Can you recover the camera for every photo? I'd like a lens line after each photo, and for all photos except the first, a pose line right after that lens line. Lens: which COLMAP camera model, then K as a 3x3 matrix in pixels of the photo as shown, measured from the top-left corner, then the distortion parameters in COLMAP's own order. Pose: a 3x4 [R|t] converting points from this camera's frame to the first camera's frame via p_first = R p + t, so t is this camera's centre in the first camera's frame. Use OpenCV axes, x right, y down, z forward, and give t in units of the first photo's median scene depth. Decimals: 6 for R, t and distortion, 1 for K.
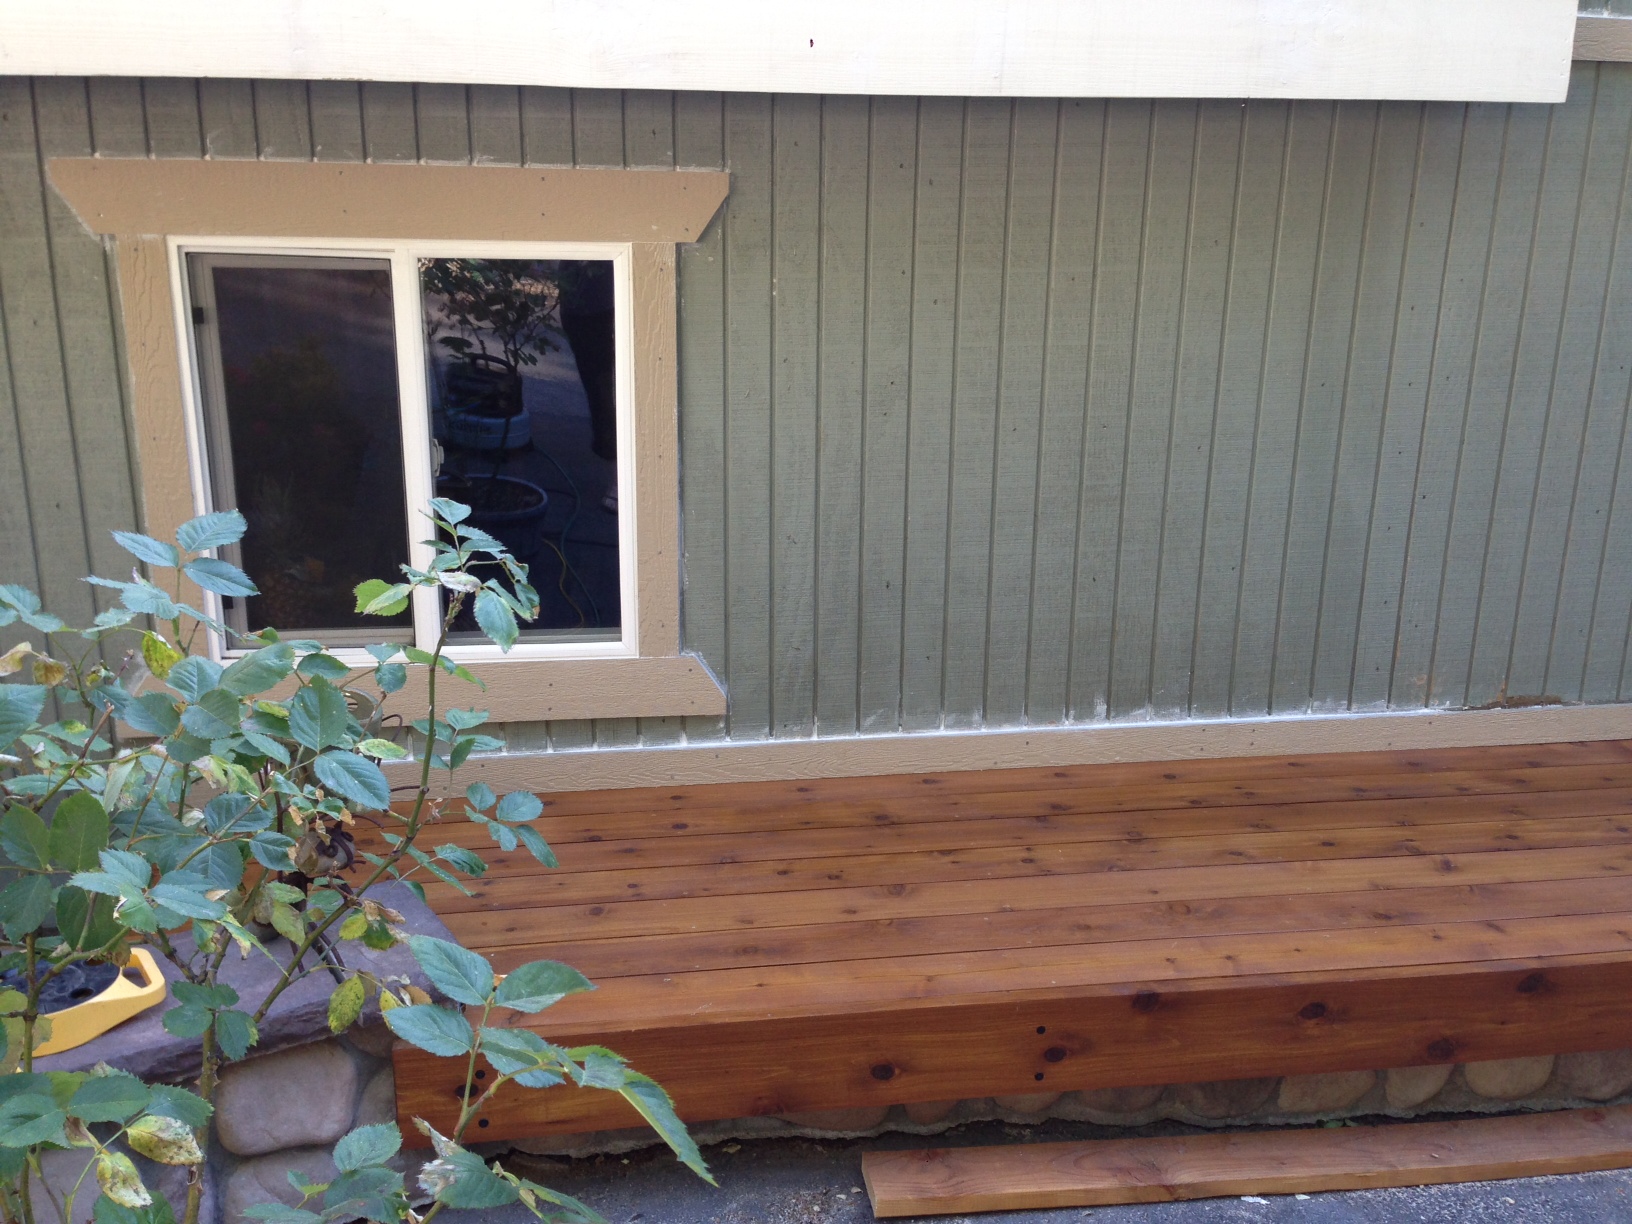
lens RADIAL K [[1486.5, 0, 815.7], [0, 1486.5, 602.5], [0, 0, 1]] dist [0.107470, -0.218544]
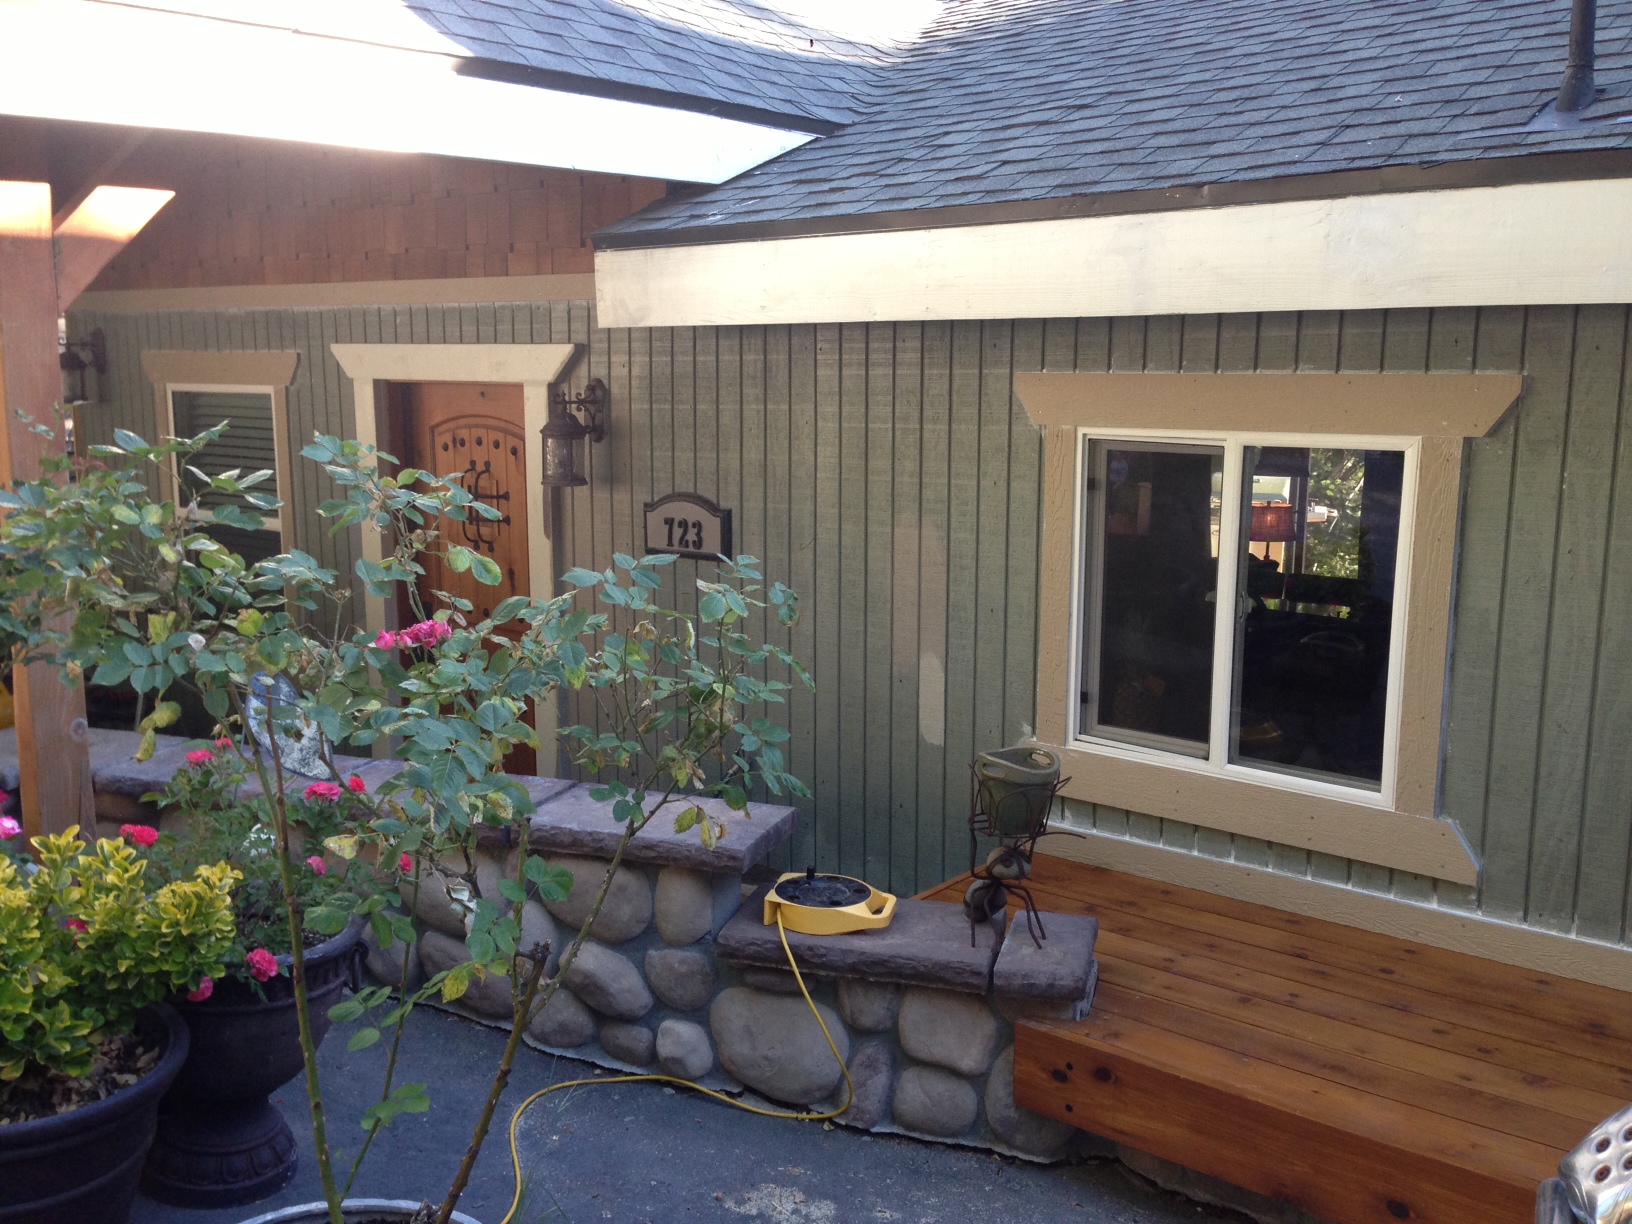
lens RADIAL K [[1486.5, 0, 815.7], [0, 1486.5, 602.5], [0, 0, 1]] dist [0.107470, -0.218544]
pose [[0.657703, 0.103455, -0.746139, 0.429073], [-0.198934, 0.979213, -0.039584, 0.016488], [0.726534, 0.174467, 0.664612, -0.058022]]
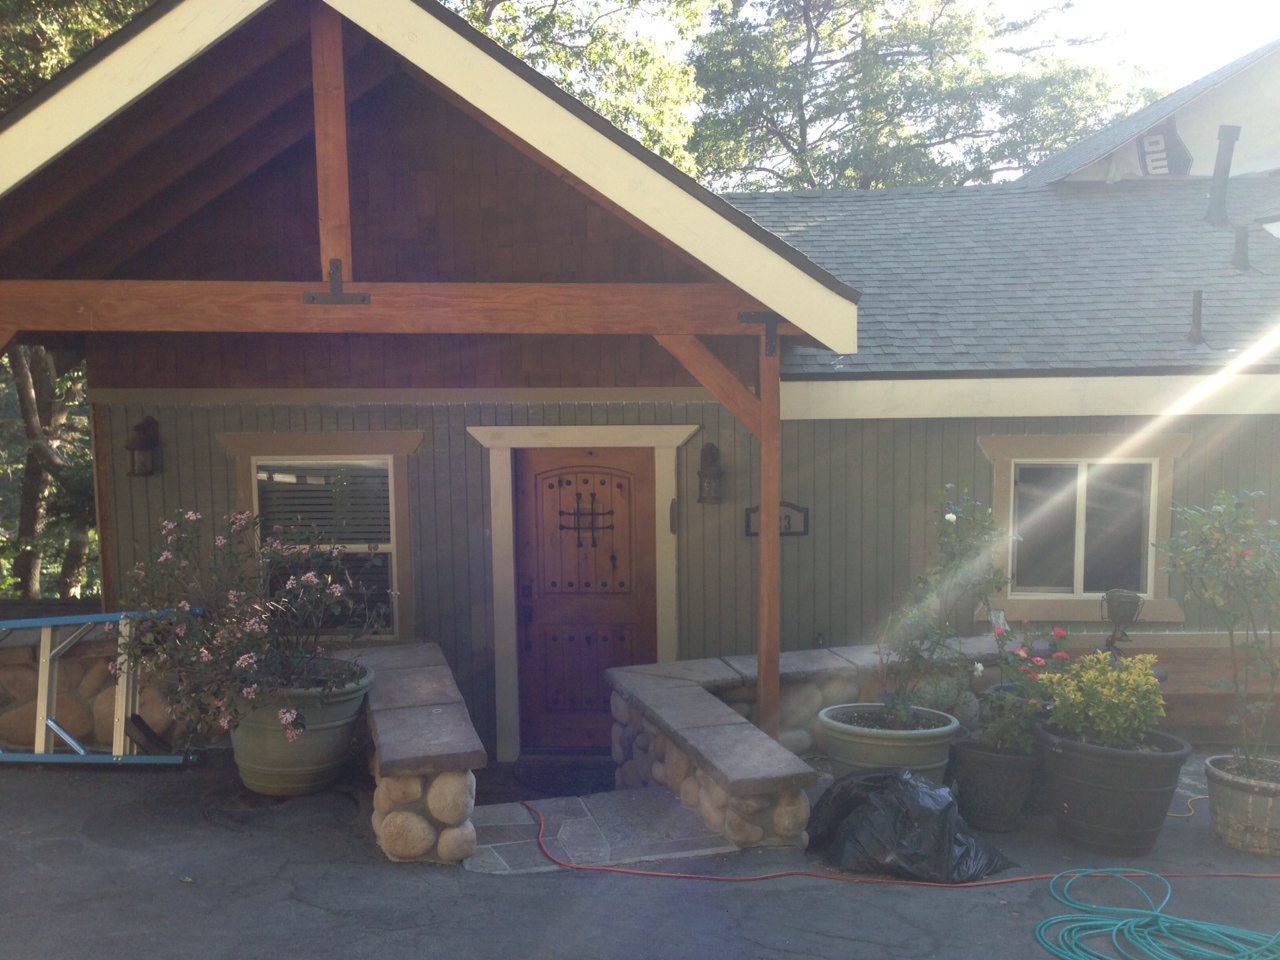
lens RADIAL K [[1165.9, 0, 639.8], [0, 1165.9, 472.6], [0, 0, 1]] dist [0.107470, -0.218544]
pose [[0.982429, -0.009867, -0.186377, -0.701609], [-0.026184, 0.981438, -0.189981, 0.269420], [0.184792, 0.191523, 0.963935, -1.482528]]
